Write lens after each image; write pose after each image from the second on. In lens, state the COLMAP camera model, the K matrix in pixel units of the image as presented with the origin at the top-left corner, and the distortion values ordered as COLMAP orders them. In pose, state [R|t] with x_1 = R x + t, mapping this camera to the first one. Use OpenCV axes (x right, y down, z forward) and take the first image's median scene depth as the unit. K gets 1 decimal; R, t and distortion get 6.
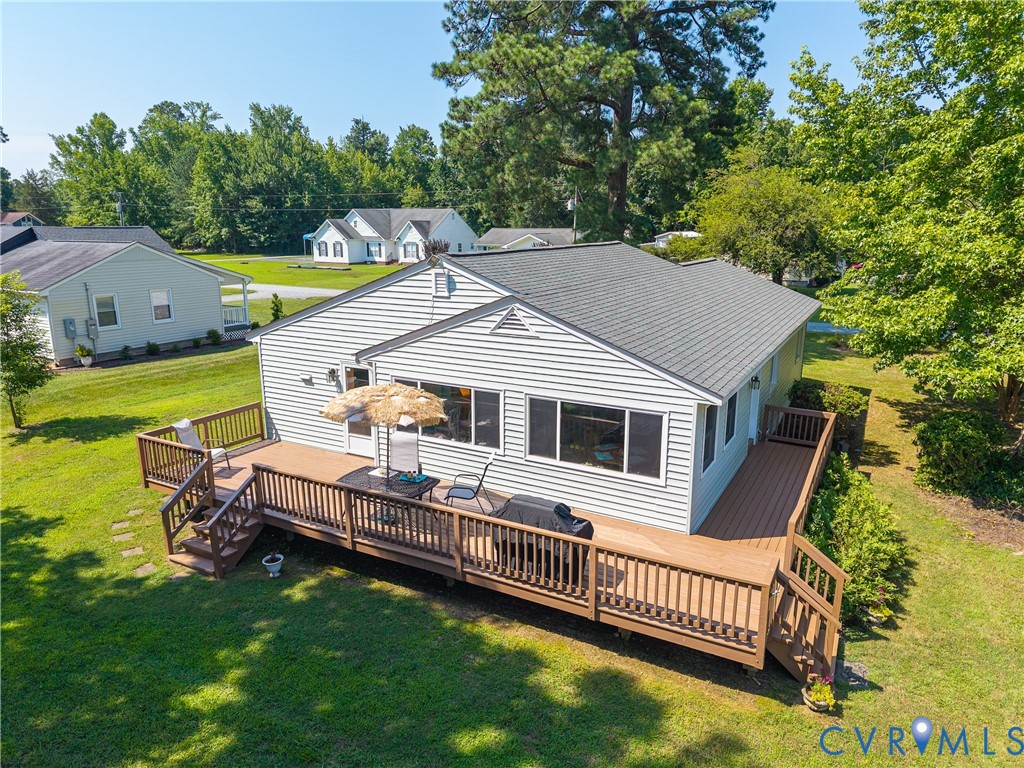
lens RADIAL K [[695.2, 0, 509.6], [0, 695.2, 383.1], [0, 0, 1]] dist [0.008145, -0.012359]
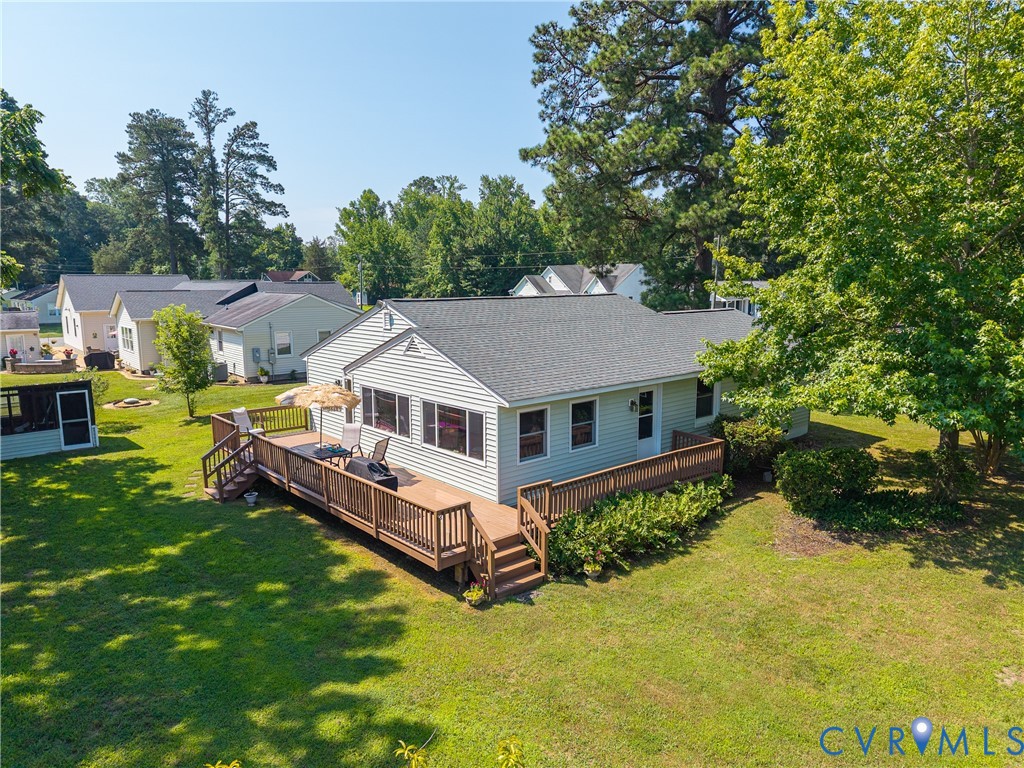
lens RADIAL K [[695.2, 0, 509.5], [0, 695.2, 387.5], [0, 0, 1]] dist [0.008145, -0.012359]
pose [[0.940414, 0.048583, -0.336544, 0.322271], [-0.072293, 0.995680, -0.058274, 0.030765], [0.332258, 0.079131, 0.939863, -0.125598]]
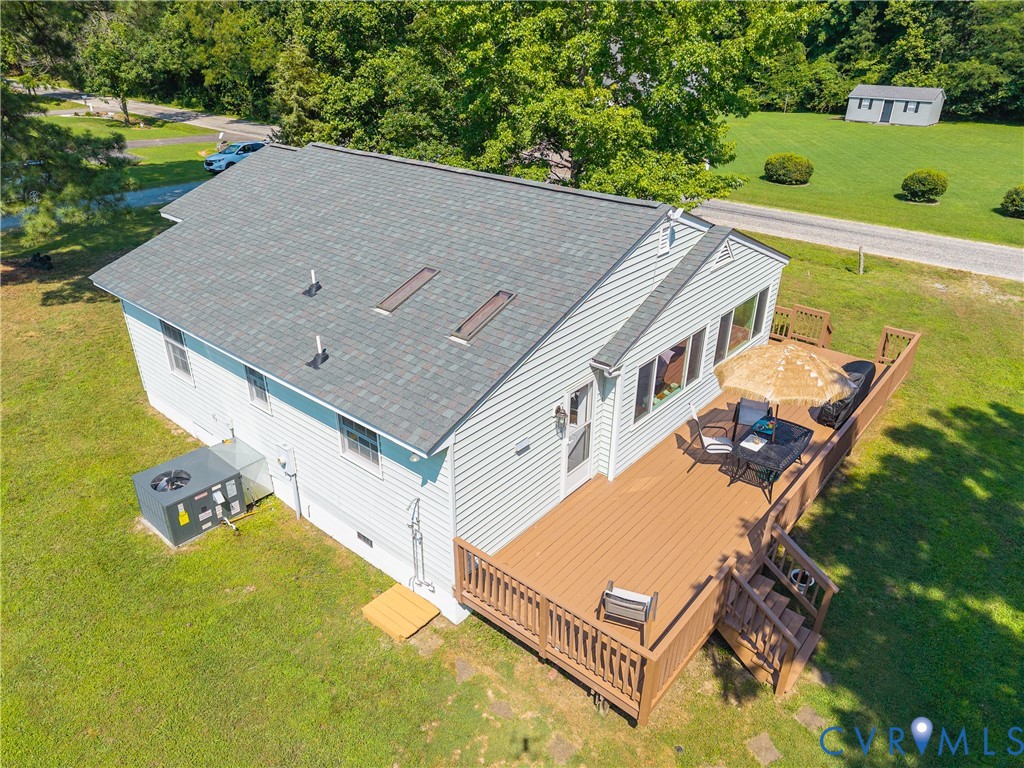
lens RADIAL K [[695.2, 0, 507.0], [0, 695.2, 384.1], [0, 0, 1]] dist [0.008145, -0.012359]
pose [[0.192753, -0.452596, 0.870634, -0.503221], [0.208098, 0.885945, 0.414484, -0.198756], [-0.958927, 0.101284, 0.264953, 0.509224]]
